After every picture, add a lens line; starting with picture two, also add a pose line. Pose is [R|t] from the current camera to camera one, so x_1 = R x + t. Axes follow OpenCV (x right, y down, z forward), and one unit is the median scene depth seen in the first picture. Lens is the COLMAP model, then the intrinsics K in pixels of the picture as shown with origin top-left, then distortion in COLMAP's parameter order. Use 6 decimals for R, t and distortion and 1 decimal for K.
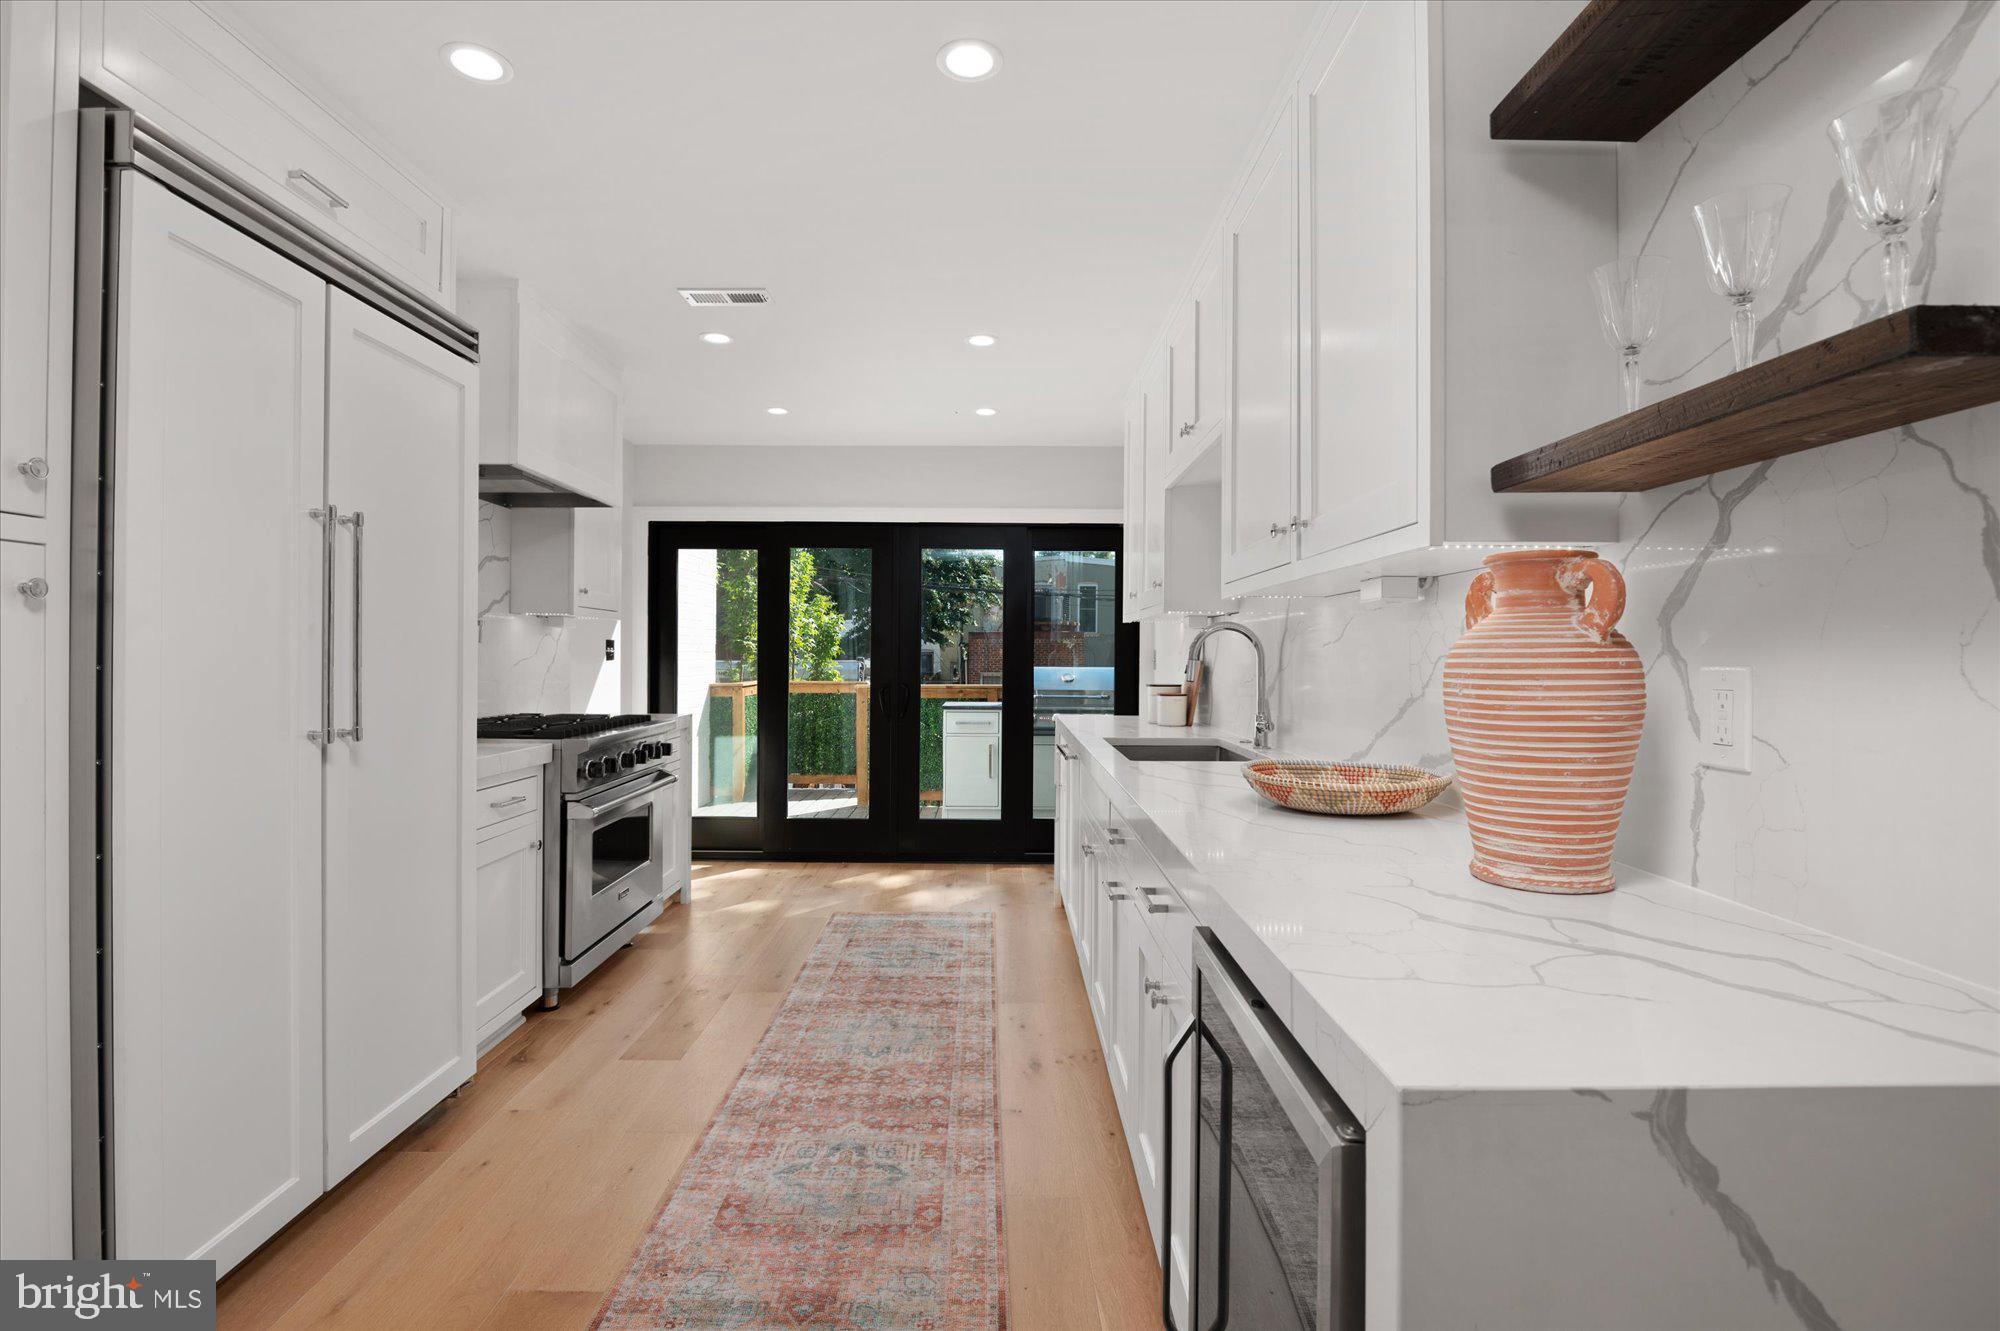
lens RADIAL K [[934.9, 0, 992.1], [0, 934.9, 655.1], [0, 0, 1]] dist [-0.000920, -0.000390]
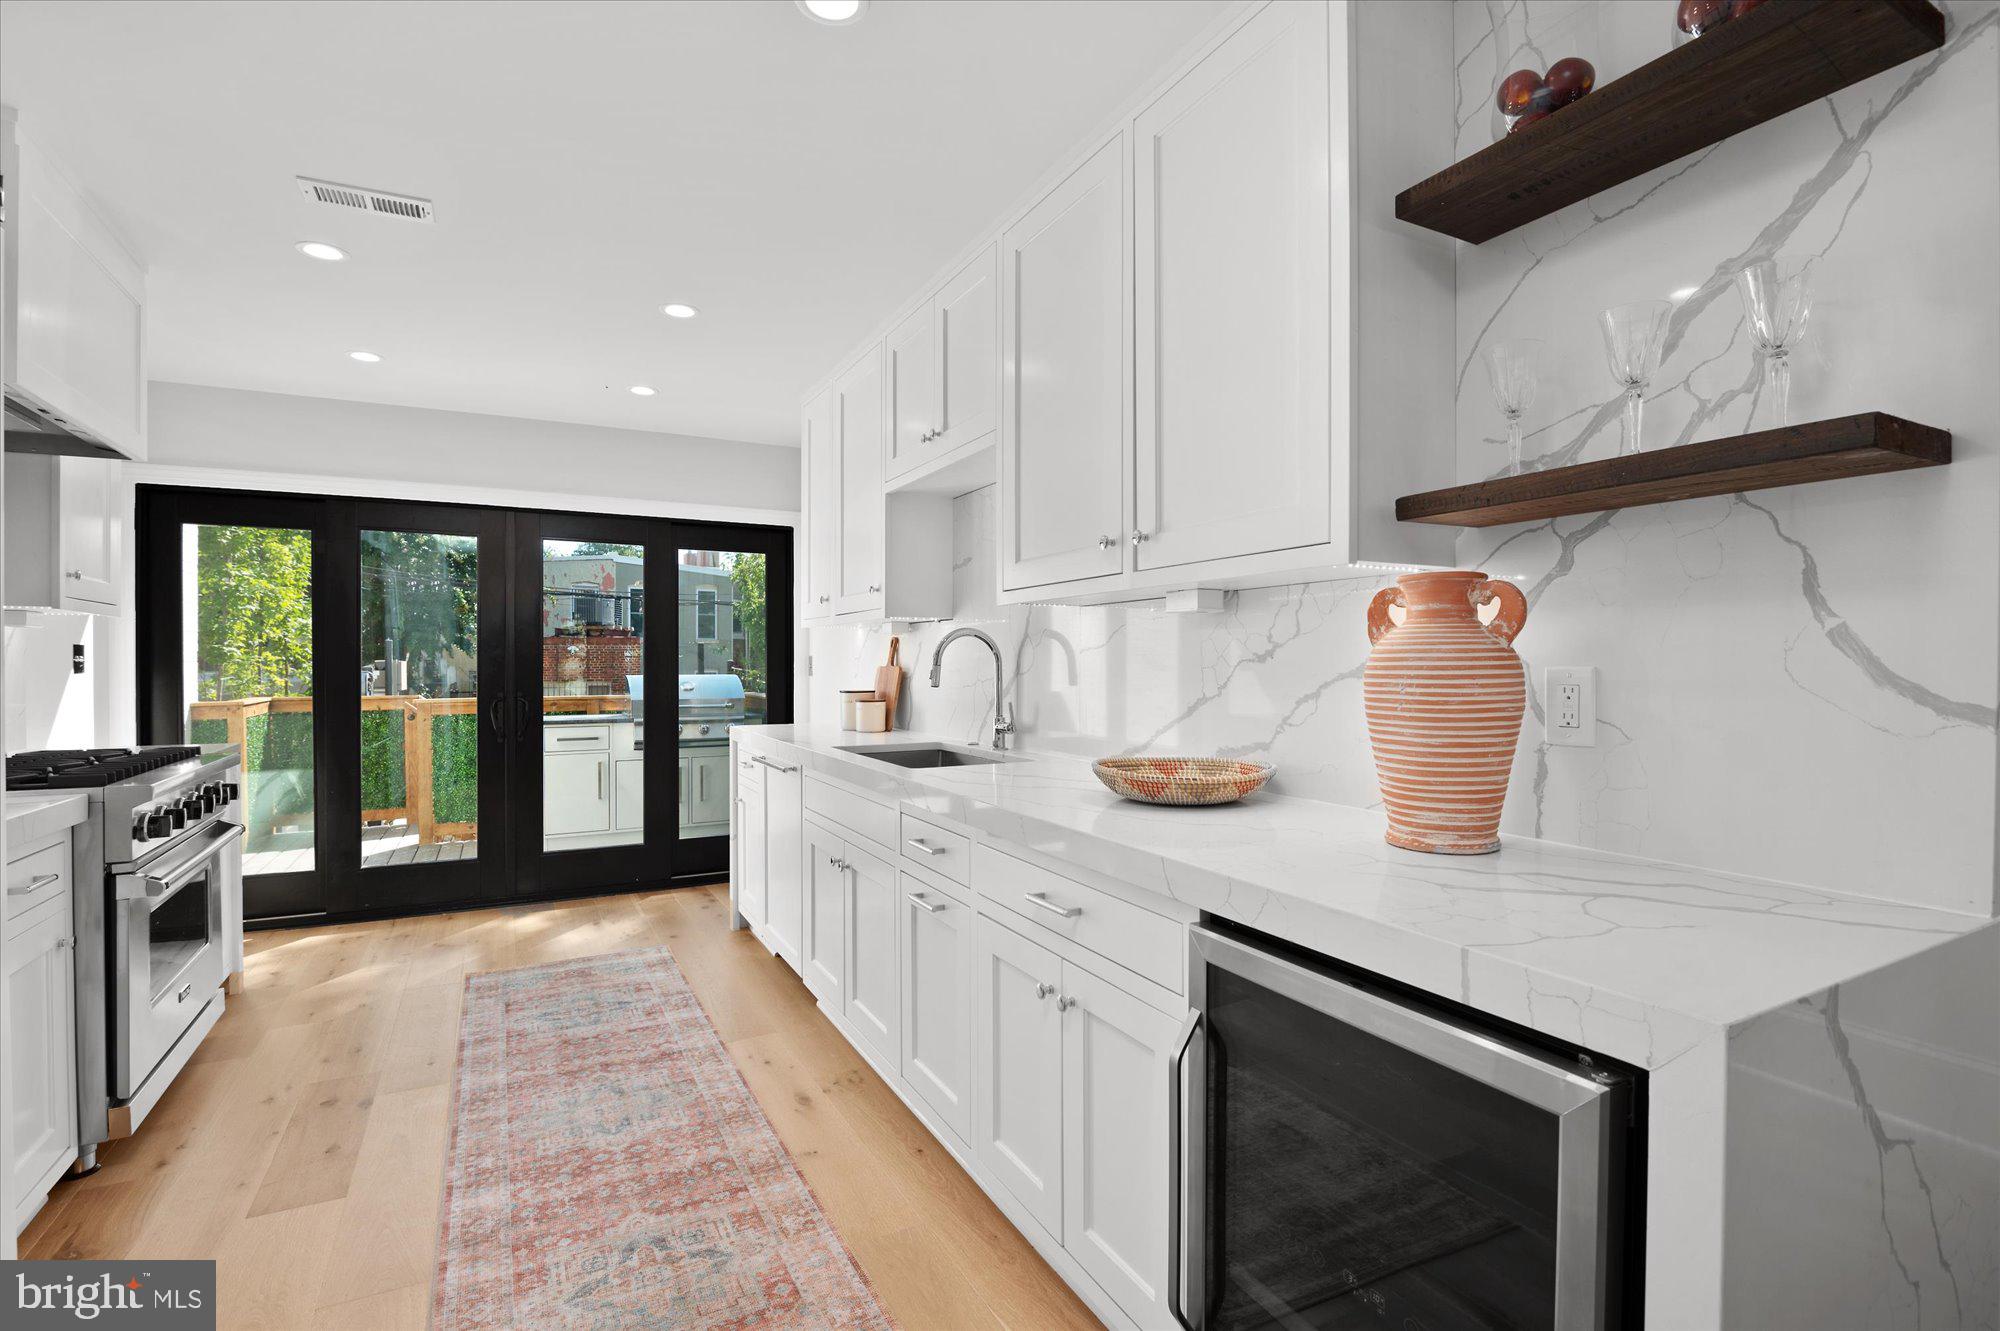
lens RADIAL K [[925.6, 0, 995.6], [0, 925.6, 670.2], [0, 0, 1]] dist [-0.000211, -0.009722]
pose [[0.884575, -0.010353, 0.466283, -0.164470], [0.005954, 0.999923, 0.010905, -0.000453], [-0.466360, -0.006870, 0.884569, 0.073686]]
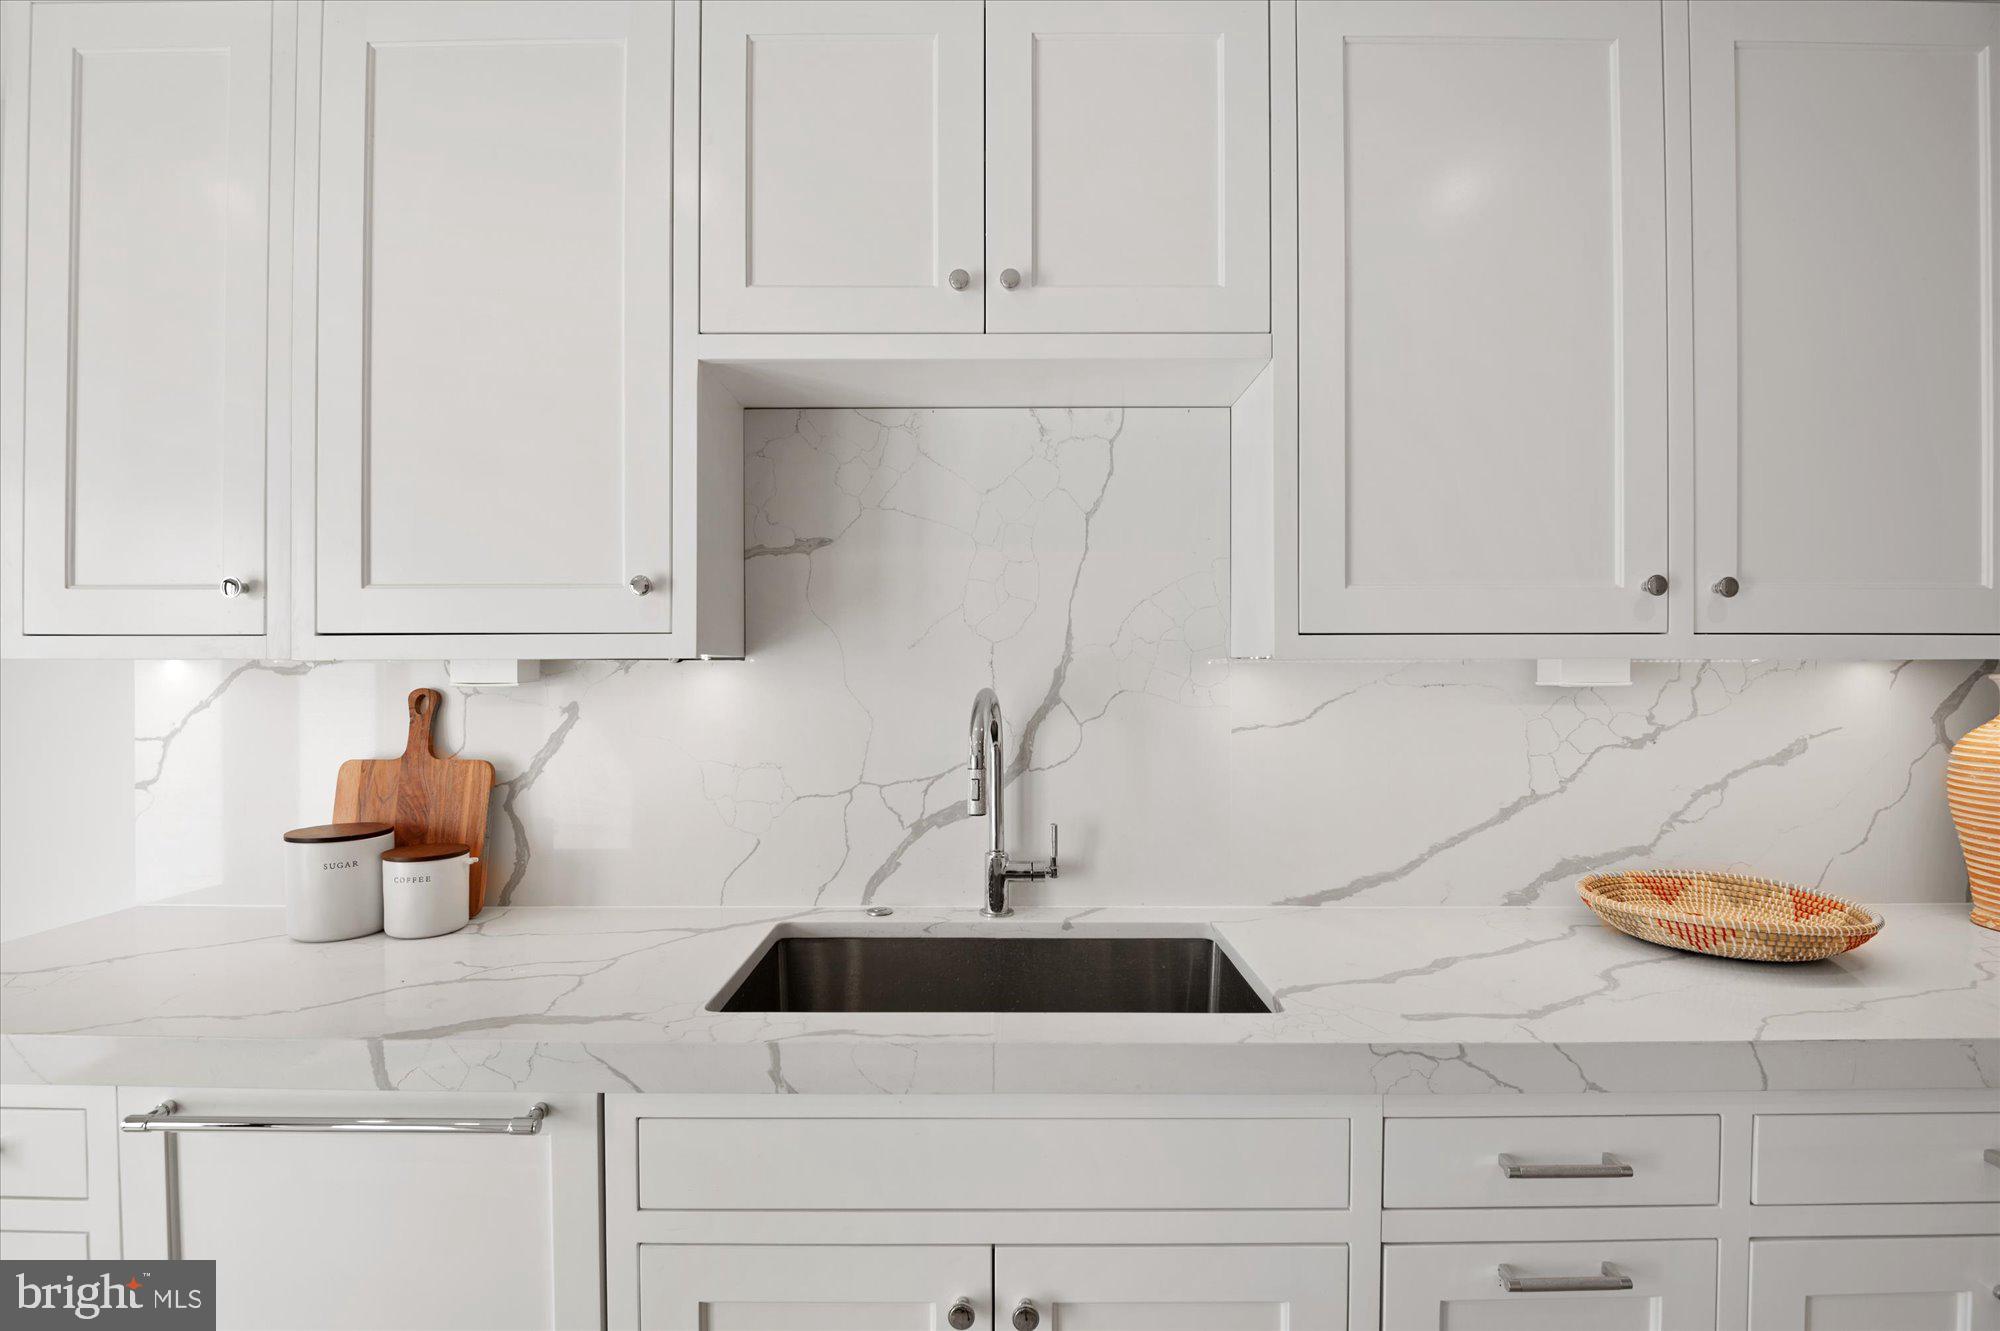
lens RADIAL K [[925.6, 0, 995.6], [0, 925.6, 670.2], [0, 0, 1]] dist [-0.000211, -0.009722]
pose [[0.000330, -0.005071, 0.999987, -0.219265], [0.000450, 0.999987, 0.005071, -0.040423], [-1.000000, 0.000448, 0.000332, 0.834176]]
